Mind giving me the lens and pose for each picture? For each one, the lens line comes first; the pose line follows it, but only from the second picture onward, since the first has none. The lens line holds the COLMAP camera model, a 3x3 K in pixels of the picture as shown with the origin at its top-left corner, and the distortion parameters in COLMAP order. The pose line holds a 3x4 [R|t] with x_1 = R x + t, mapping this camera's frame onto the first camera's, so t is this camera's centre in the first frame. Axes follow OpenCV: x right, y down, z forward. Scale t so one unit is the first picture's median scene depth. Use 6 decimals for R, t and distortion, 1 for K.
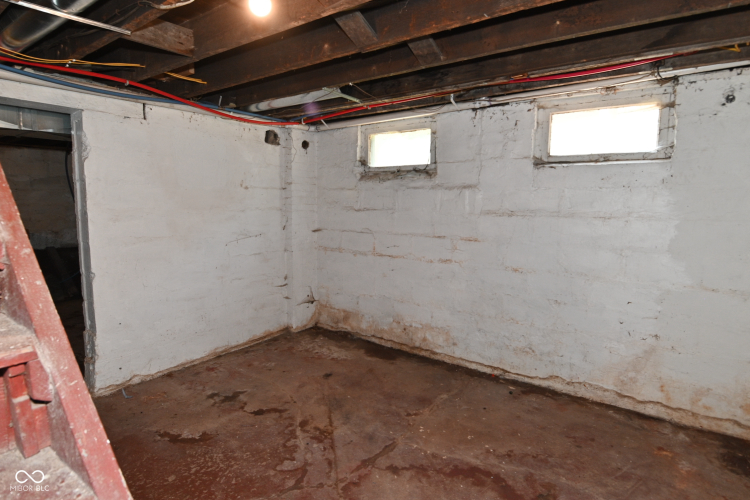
lens RADIAL K [[398.0, 0, 378.1], [0, 398.0, 245.7], [0, 0, 1]] dist [0.014261, -0.025518]
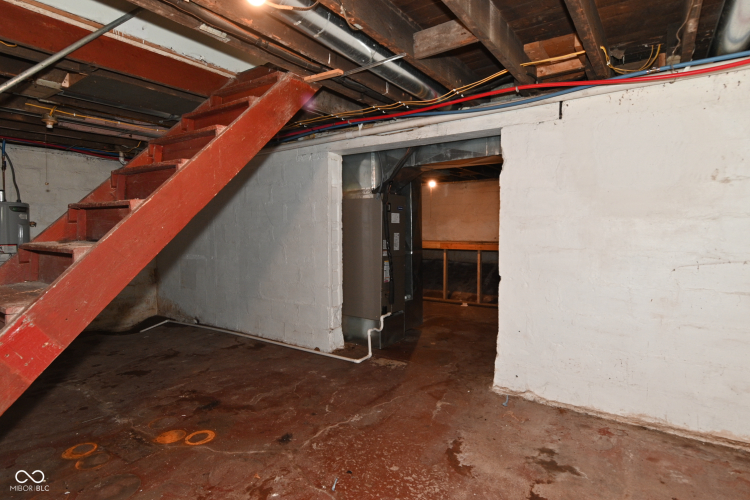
lens RADIAL K [[398.0, 0, 378.1], [0, 398.0, 245.7], [0, 0, 1]] dist [0.014261, -0.025518]
pose [[0.008668, 0.032612, -0.999431, 0.314340], [-0.111148, 0.993306, 0.031448, -0.008891], [0.993766, 0.110812, 0.012234, 0.563581]]
